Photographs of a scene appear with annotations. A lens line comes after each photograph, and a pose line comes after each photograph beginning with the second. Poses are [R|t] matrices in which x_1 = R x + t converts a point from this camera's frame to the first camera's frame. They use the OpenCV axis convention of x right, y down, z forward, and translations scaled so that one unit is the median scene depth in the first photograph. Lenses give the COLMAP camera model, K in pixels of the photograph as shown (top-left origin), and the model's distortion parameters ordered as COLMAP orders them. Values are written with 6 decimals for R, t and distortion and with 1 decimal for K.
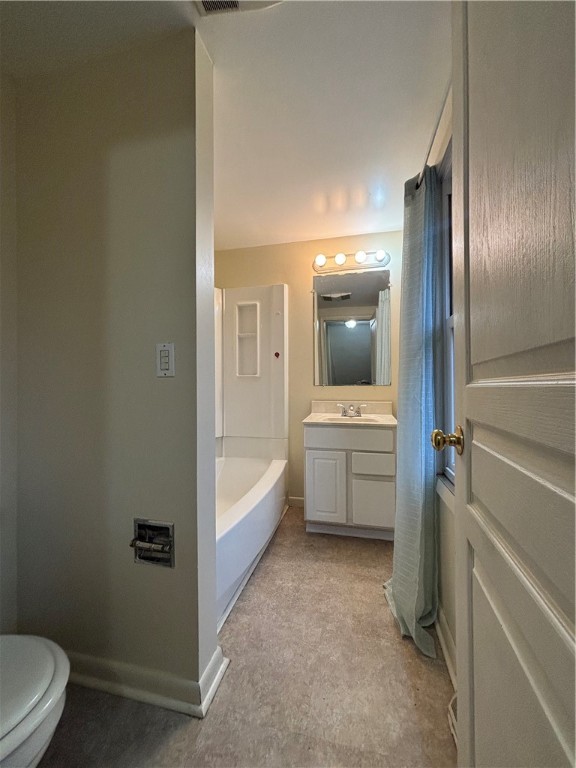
lens RADIAL K [[309.6, 0, 291.2], [0, 309.6, 381.8], [0, 0, 1]] dist [-0.000207, 0.000626]
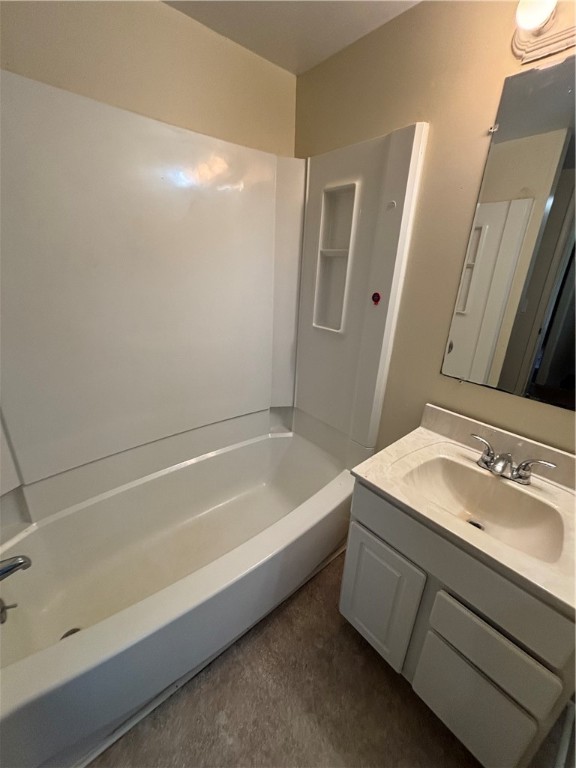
lens RADIAL K [[309.6, 0, 291.2], [0, 309.6, 381.8], [0, 0, 1]] dist [-0.000207, 0.000626]
pose [[0.802884, 0.248963, -0.541659, 0.151121], [-0.050264, 0.933654, 0.354631, -0.131523], [0.594012, -0.257501, 0.762130, 0.497671]]
